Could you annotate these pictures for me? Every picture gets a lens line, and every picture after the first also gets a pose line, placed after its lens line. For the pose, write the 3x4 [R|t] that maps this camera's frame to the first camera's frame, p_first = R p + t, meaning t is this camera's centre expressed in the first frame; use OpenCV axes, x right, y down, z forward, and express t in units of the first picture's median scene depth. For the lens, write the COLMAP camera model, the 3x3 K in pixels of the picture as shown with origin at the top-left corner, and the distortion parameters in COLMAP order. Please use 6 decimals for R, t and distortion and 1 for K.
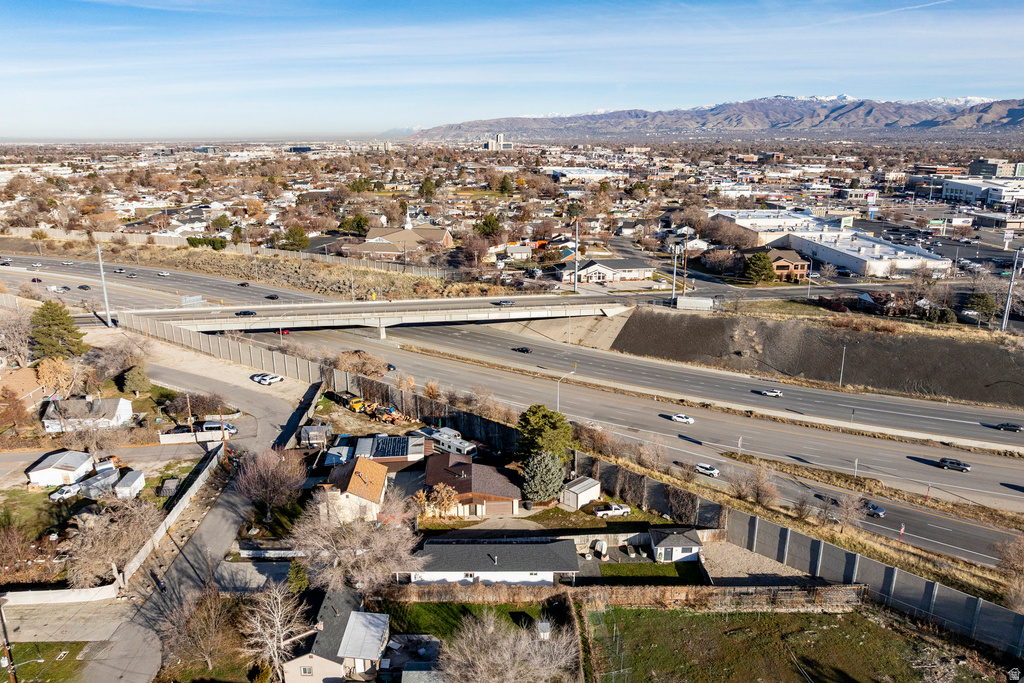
lens RADIAL K [[765.4, 0, 513.8], [0, 765.4, 343.1], [0, 0, 1]] dist [-0.031528, -0.007981]
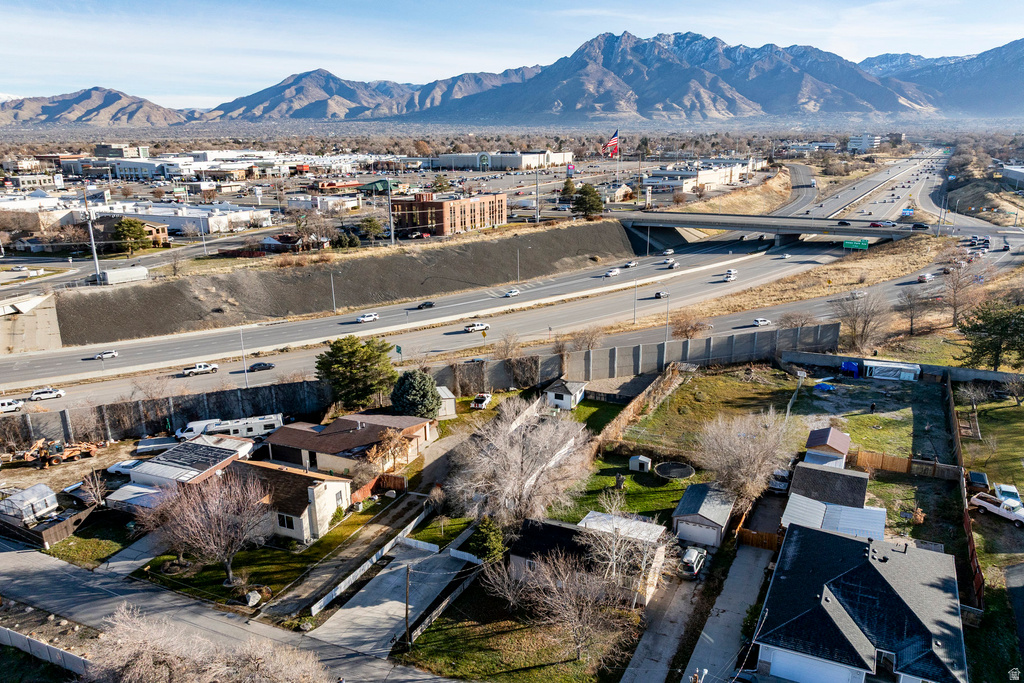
lens RADIAL K [[765.4, 0, 513.8], [0, 765.4, 343.1], [0, 0, 1]] dist [-0.031528, -0.007981]
pose [[0.426105, -0.238212, 0.872748, -0.380584], [0.239312, 0.960025, 0.145194, 0.002953], [-0.872447, 0.146991, 0.466078, 0.249321]]
